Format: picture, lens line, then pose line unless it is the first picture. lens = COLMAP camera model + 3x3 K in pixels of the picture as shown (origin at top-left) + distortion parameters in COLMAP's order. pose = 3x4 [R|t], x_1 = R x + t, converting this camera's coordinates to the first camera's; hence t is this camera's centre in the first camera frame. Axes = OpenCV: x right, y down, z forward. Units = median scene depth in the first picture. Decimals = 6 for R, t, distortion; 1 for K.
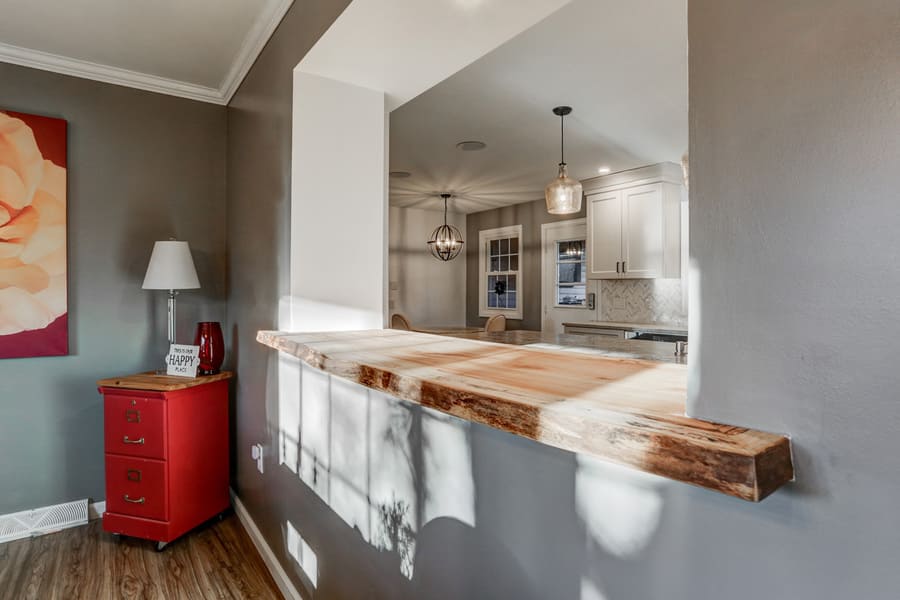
lens RADIAL K [[503.1, 0, 450.0], [0, 503.1, 300.0], [0, 0, 1]] dist [-0.101178, 0.056408]
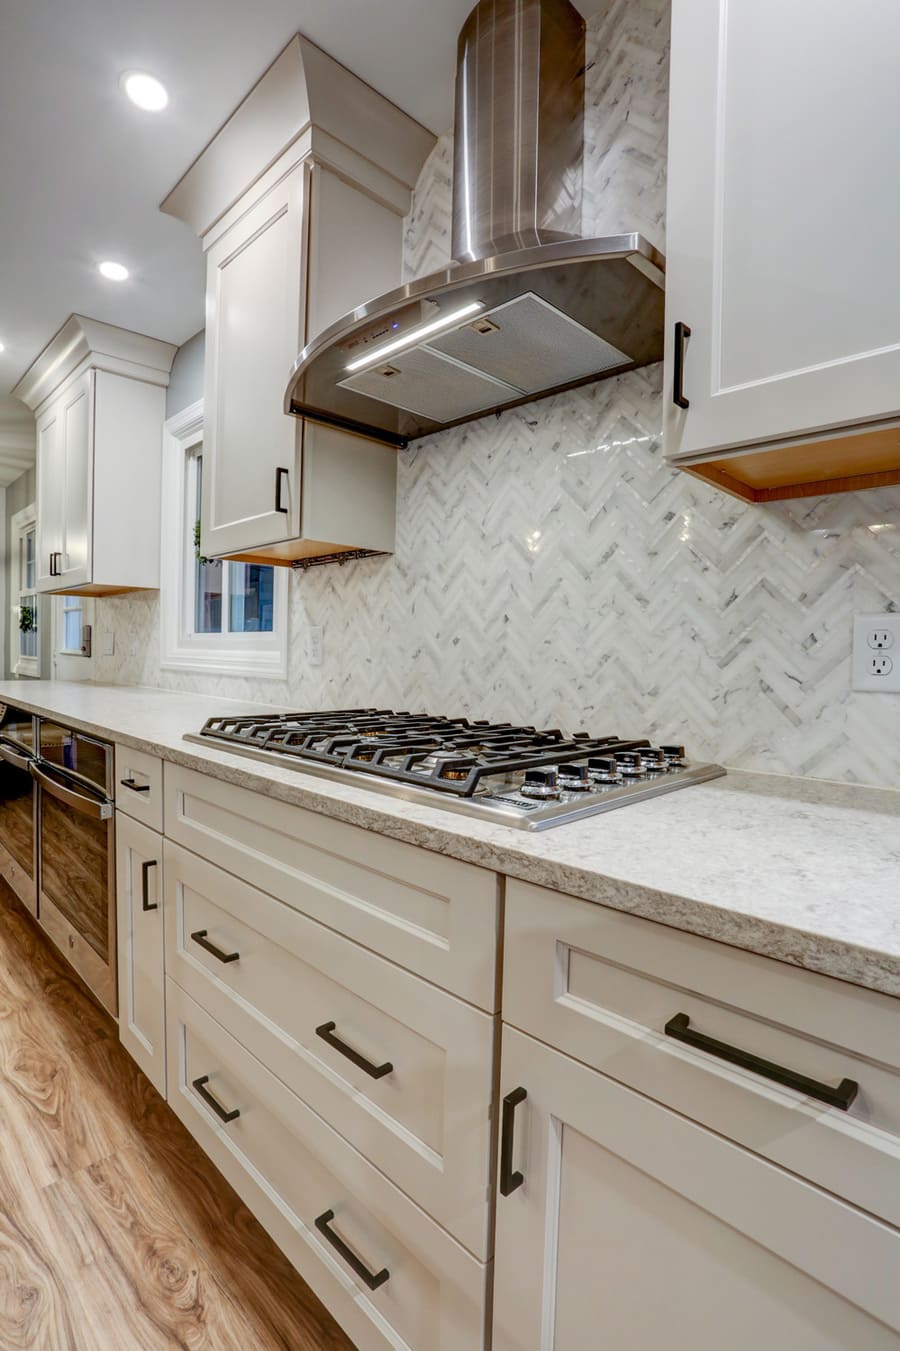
lens RADIAL K [[659.1, 0, 436.8], [0, 659.1, 676.3], [0, 0, 1]] dist [-0.077073, 0.033184]
pose [[0.985585, 0.013679, 0.168627, 0.491866], [-0.018031, 0.999542, 0.024306, 0.015008], [-0.168217, -0.026996, 0.985380, 0.282902]]
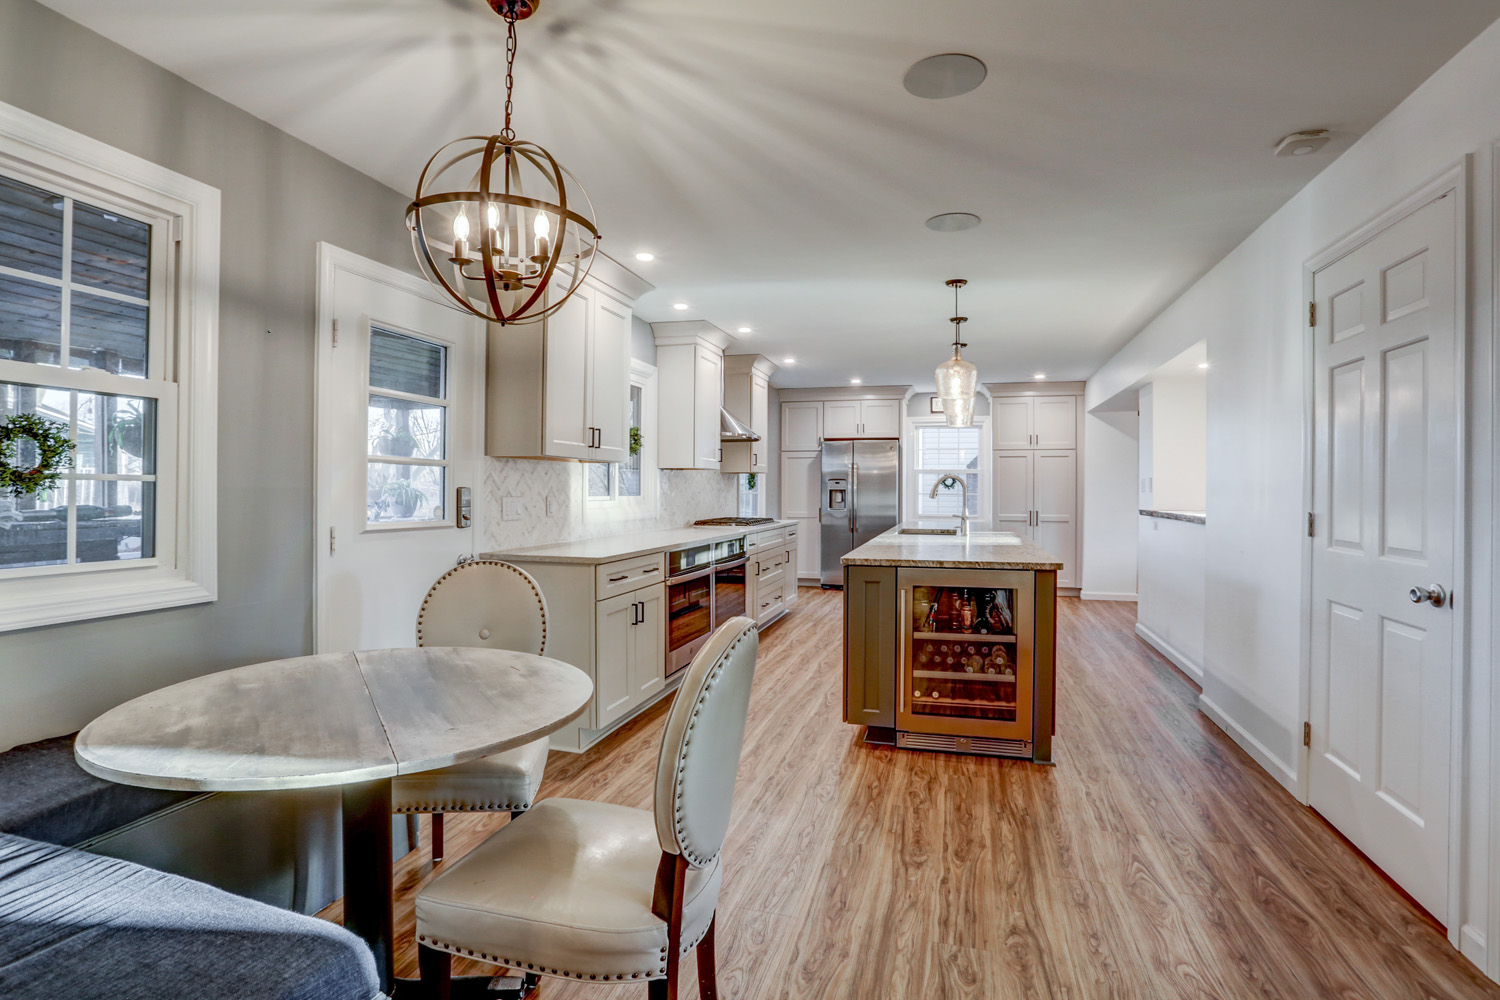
lens RADIAL K [[731.8, 0, 748.0], [0, 731.8, 486.6], [0, 0, 1]] dist [-0.077073, 0.033184]
pose [[-0.625083, -0.003553, 0.780551, -0.291868], [0.002384, 0.999976, 0.006461, -0.016020], [-0.780555, 0.005899, -0.625059, 1.113829]]
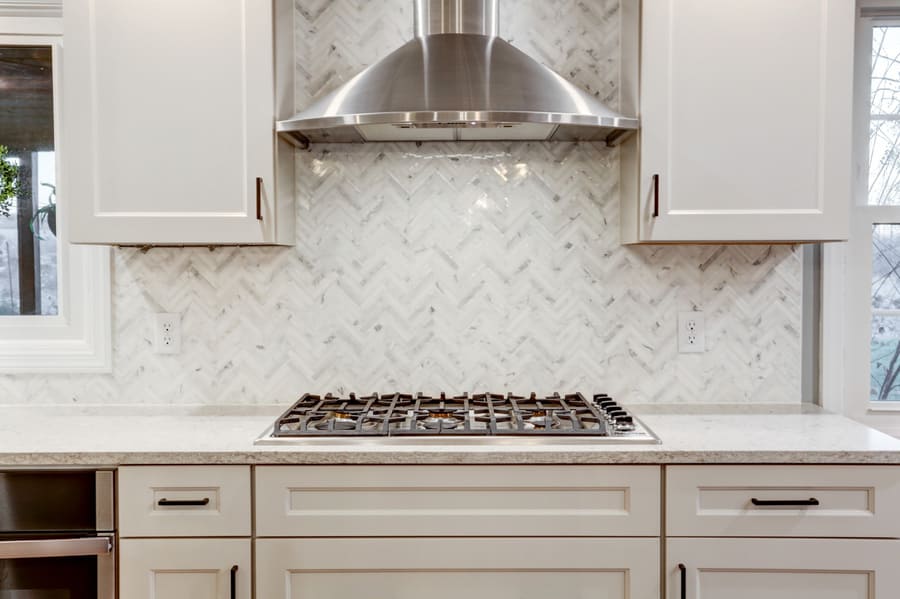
lens RADIAL K [[943.5, 0, 450.0], [0, 943.5, 299.5], [0, 0, 1]] dist [0.013833, 0.030094]
pose [[0.575634, -0.038688, 0.816792, 0.201428], [0.013359, 0.999192, 0.037912, -0.022402], [-0.817598, -0.010912, 0.575685, 0.258210]]
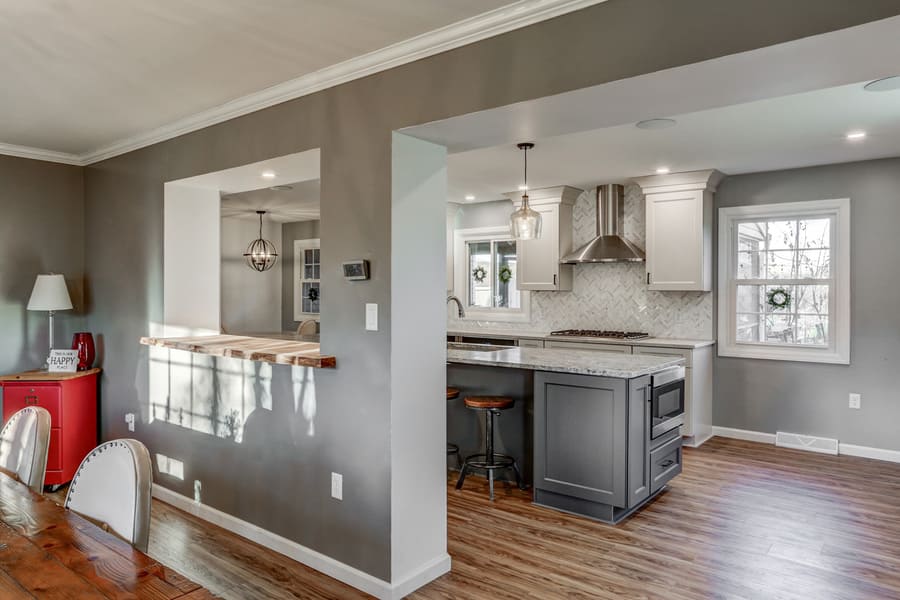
lens RADIAL K [[603.9, 0, 452.8], [0, 603.9, 293.9], [0, 0, 1]] dist [-0.038477, 0.004142]
pose [[0.957025, -0.002685, 0.289992, 0.011634], [0.003577, 0.999990, -0.002545, -0.024020], [-0.289982, 0.003473, 0.957026, -0.383063]]
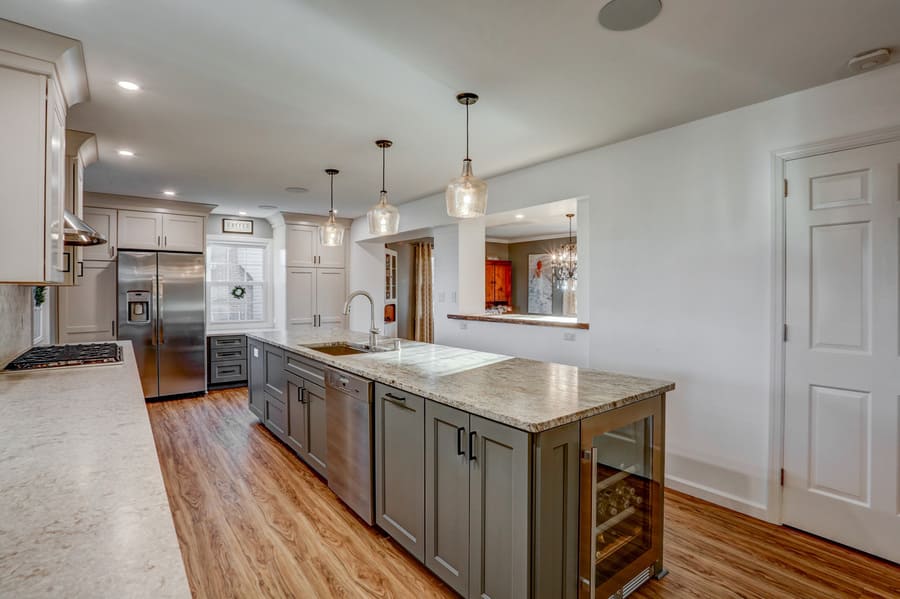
lens RADIAL K [[445.8, 0, 450.6], [0, 445.8, 290.3], [0, 0, 1]] dist [-0.077900, 0.036220]
pose [[-0.998841, -0.000478, -0.048121, 0.155757], [-0.000895, 0.999962, 0.008639, -0.029585], [0.048115, 0.008672, -0.998804, 0.937155]]
